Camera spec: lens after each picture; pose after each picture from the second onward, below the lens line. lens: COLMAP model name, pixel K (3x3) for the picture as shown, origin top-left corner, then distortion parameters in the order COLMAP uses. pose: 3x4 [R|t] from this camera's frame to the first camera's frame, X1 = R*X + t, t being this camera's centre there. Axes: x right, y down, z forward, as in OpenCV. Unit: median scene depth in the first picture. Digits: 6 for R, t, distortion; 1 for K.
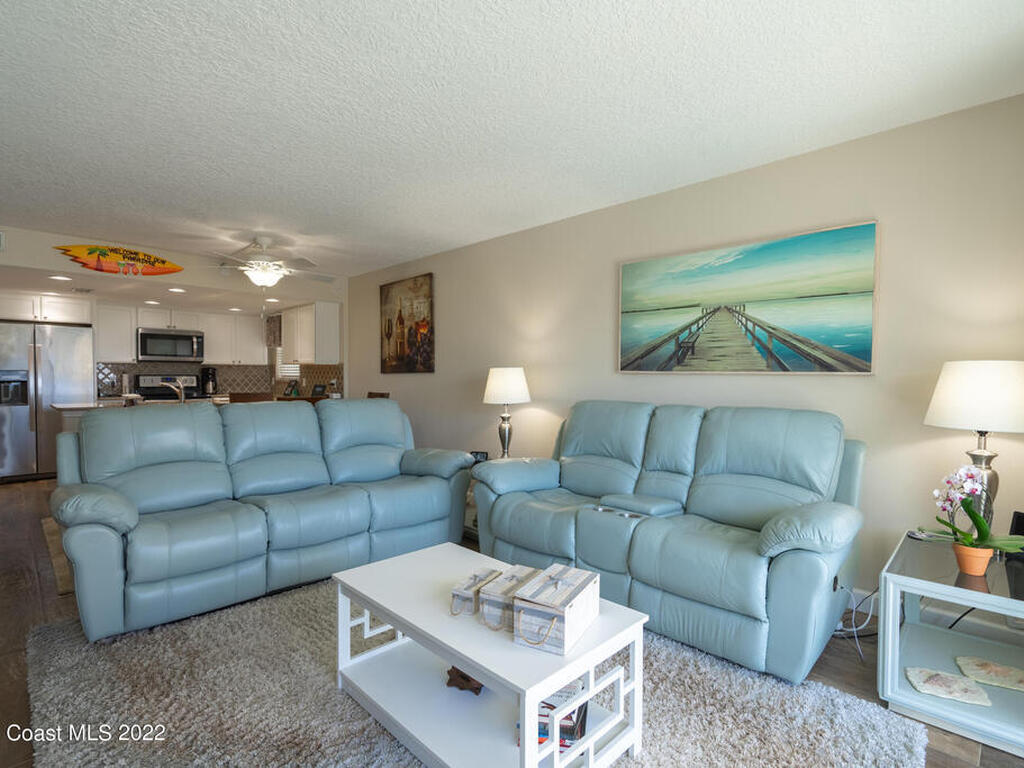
lens RADIAL K [[518.8, 0, 512.0], [0, 518.8, 384.0], [0, 0, 1]] dist [0.001487, 0.000668]
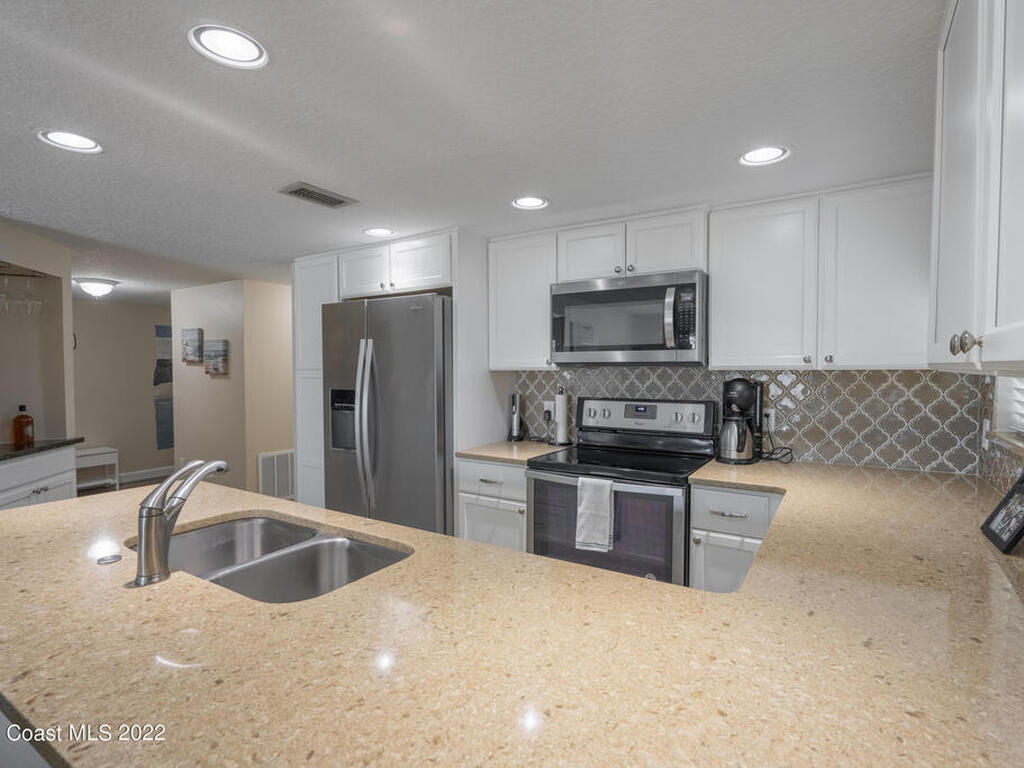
lens RADIAL K [[506.9, 0, 516.8], [0, 506.9, 384.3], [0, 0, 1]] dist [-0.004020, 0.001324]
pose [[0.235295, 0.022054, -0.971674, -0.409113], [-0.017060, 0.999682, 0.018558, -0.043442], [0.971774, 0.012210, 0.235597, 1.059882]]
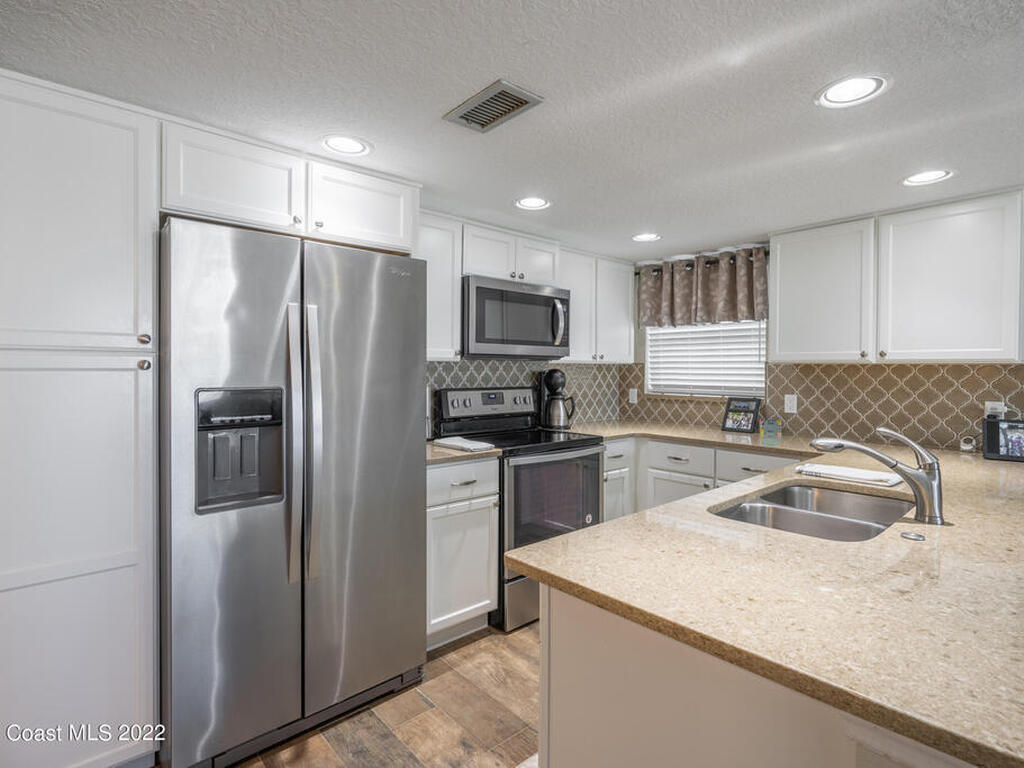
lens RADIAL K [[525.3, 0, 516.3], [0, 525.3, 369.5], [0, 0, 1]] dist [-0.002787, 0.000144]
pose [[0.998974, -0.000549, -0.045293, -0.800427], [-0.000338, 0.999809, -0.019565, -0.030938], [0.045295, 0.019560, 0.998782, 0.715566]]
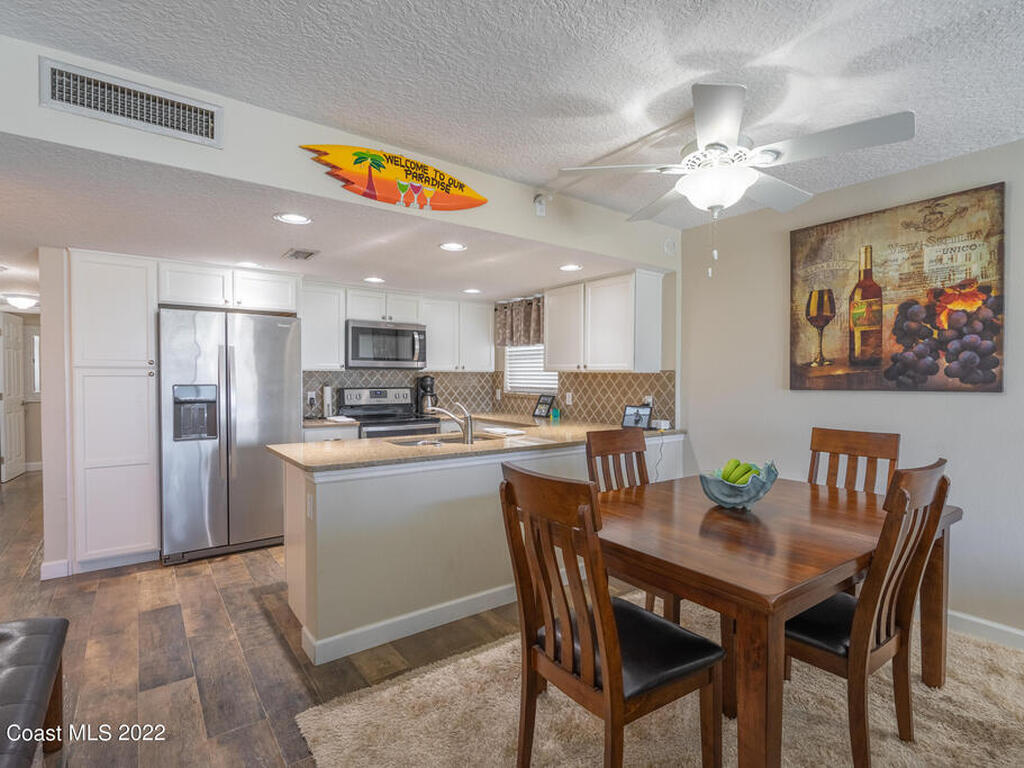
lens RADIAL K [[518.8, 0, 512.0], [0, 518.8, 384.0], [0, 0, 1]] dist [0.001487, 0.000668]
pose [[0.989376, 0.001810, -0.145371, -0.492427], [-0.002395, 0.999990, -0.003851, -0.025374], [0.145362, 0.004159, 0.989370, 0.433301]]
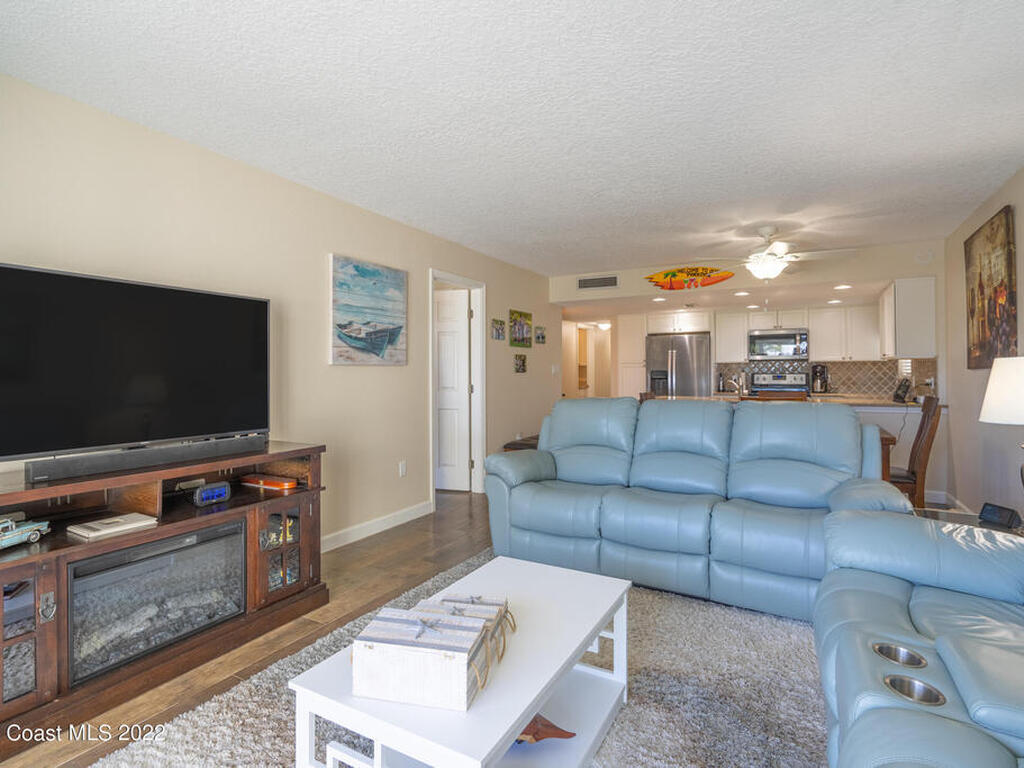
lens RADIAL K [[525.3, 0, 516.3], [0, 525.3, 369.5], [0, 0, 1]] dist [-0.002787, 0.000144]
pose [[0.291059, -0.012731, -0.956621, 0.250041], [-0.009126, 0.999829, -0.016083, -0.003351], [0.956662, 0.013411, 0.290893, 0.241680]]
